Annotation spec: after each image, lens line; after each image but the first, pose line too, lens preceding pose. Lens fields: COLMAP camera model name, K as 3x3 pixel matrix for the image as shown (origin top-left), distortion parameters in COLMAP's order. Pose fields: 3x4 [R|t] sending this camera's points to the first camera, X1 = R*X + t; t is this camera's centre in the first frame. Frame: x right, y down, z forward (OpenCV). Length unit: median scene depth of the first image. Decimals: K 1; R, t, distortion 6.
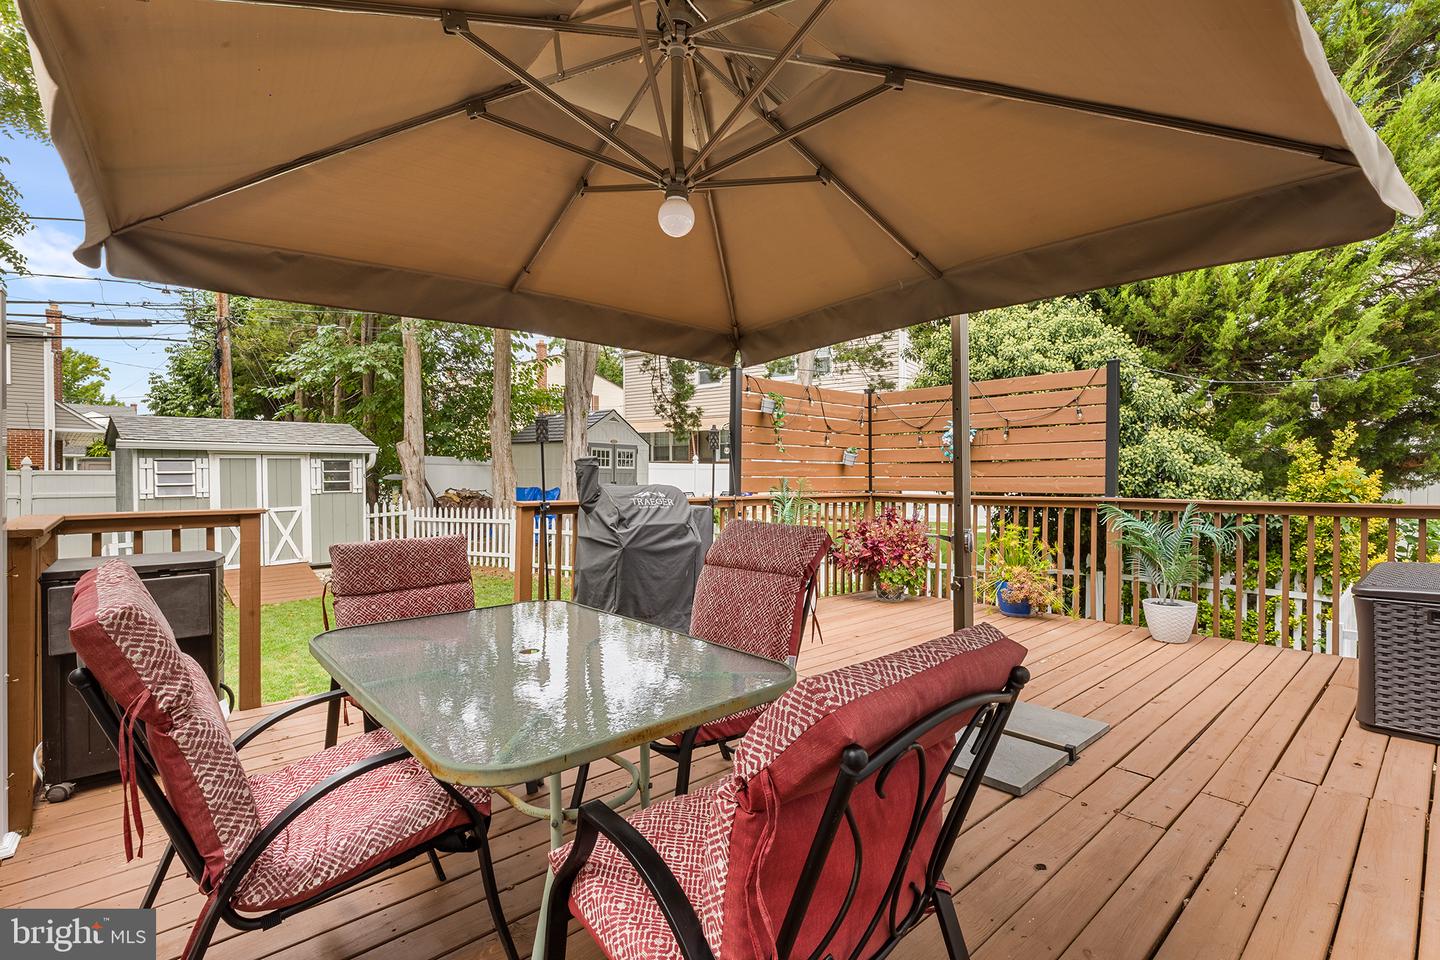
lens RADIAL K [[652.3, 0, 715.9], [0, 652.3, 480.7], [0, 0, 1]] dist [0.004339, 0.000296]
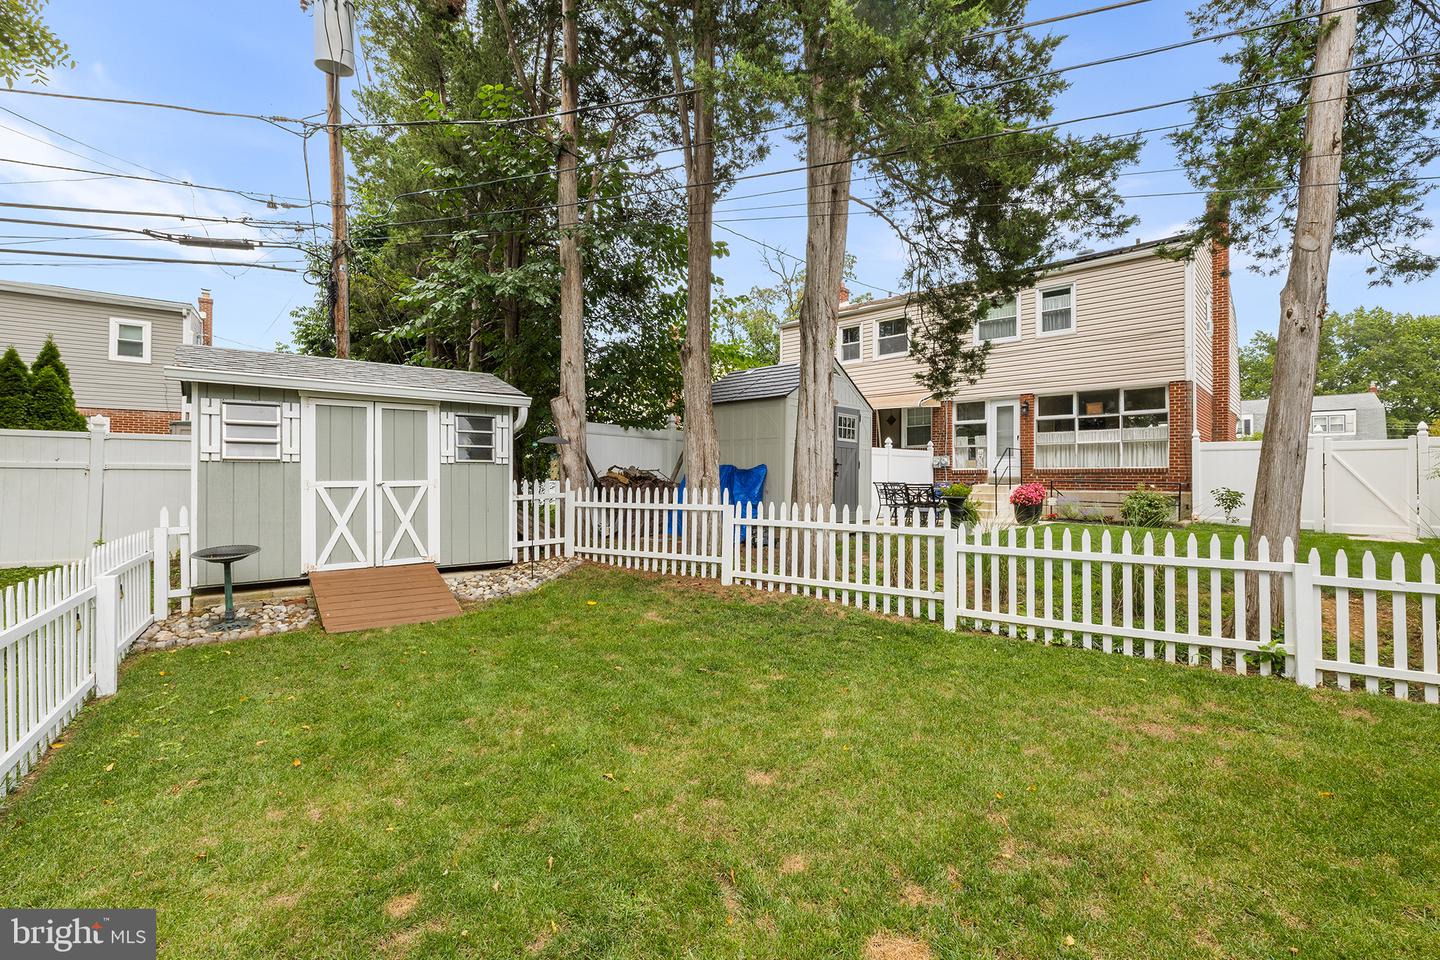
lens RADIAL K [[652.3, 0, 714.1], [0, 652.3, 474.3], [0, 0, 1]] dist [0.004339, 0.000296]
pose [[0.987194, 0.004164, -0.159469, -0.209024], [-0.007199, 0.999804, -0.018461, 0.039547], [0.159361, 0.019372, 0.987030, 0.340899]]
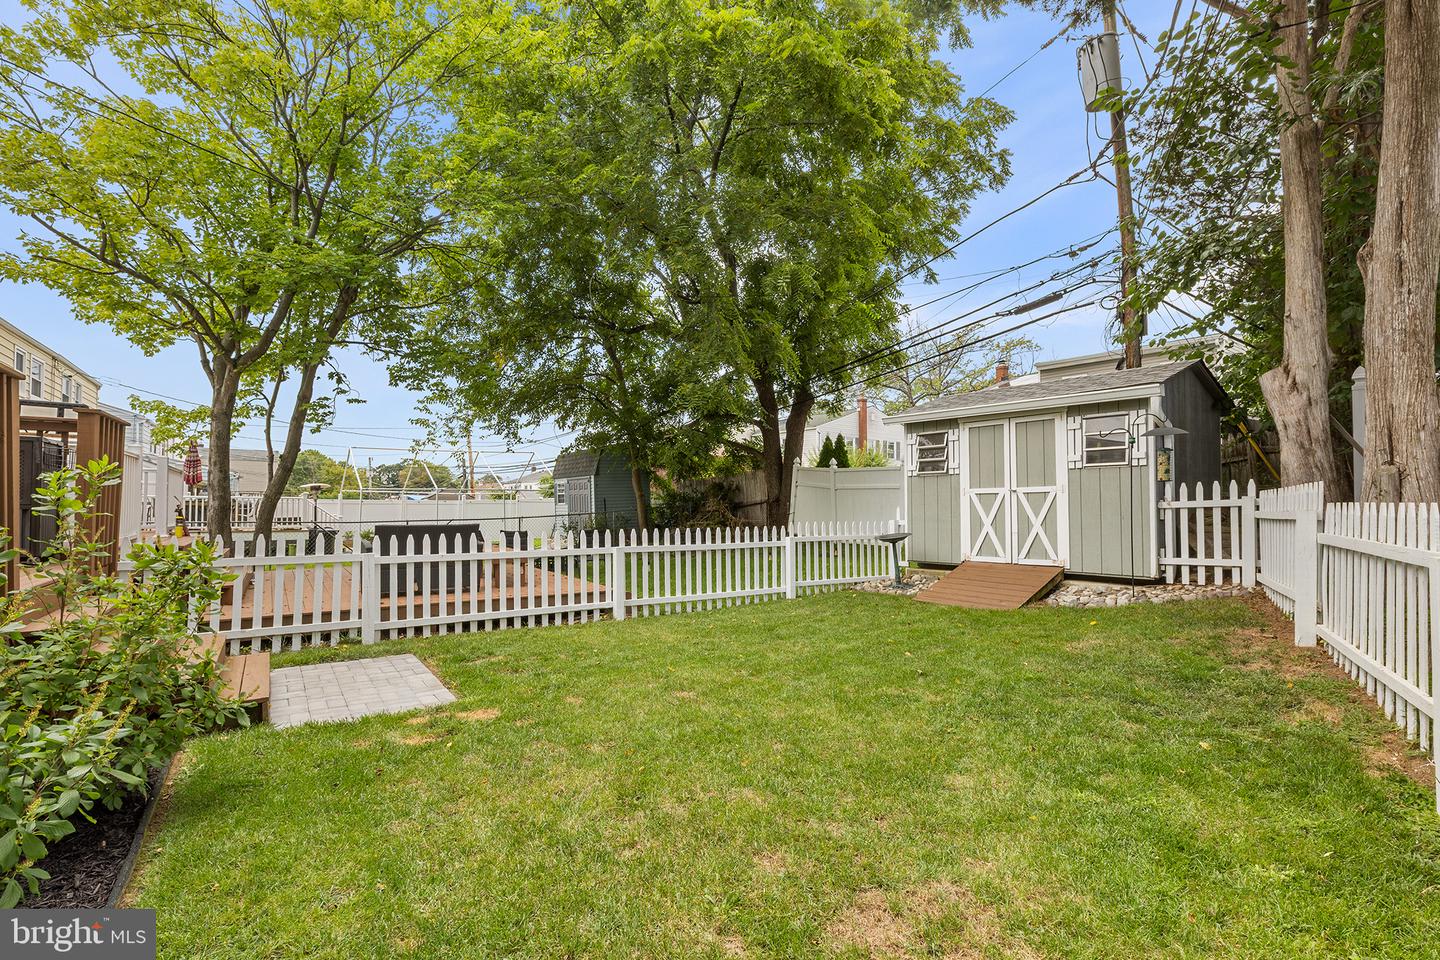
lens RADIAL K [[668.6, 0, 717.9], [0, 668.6, 487.5], [0, 0, 1]] dist [-0.001467, -0.000146]
pose [[-0.131745, -0.027137, -0.990912, 0.112795], [-0.015964, 0.999554, -0.025251, 0.058872], [0.991155, 0.012492, -0.132119, 0.668755]]
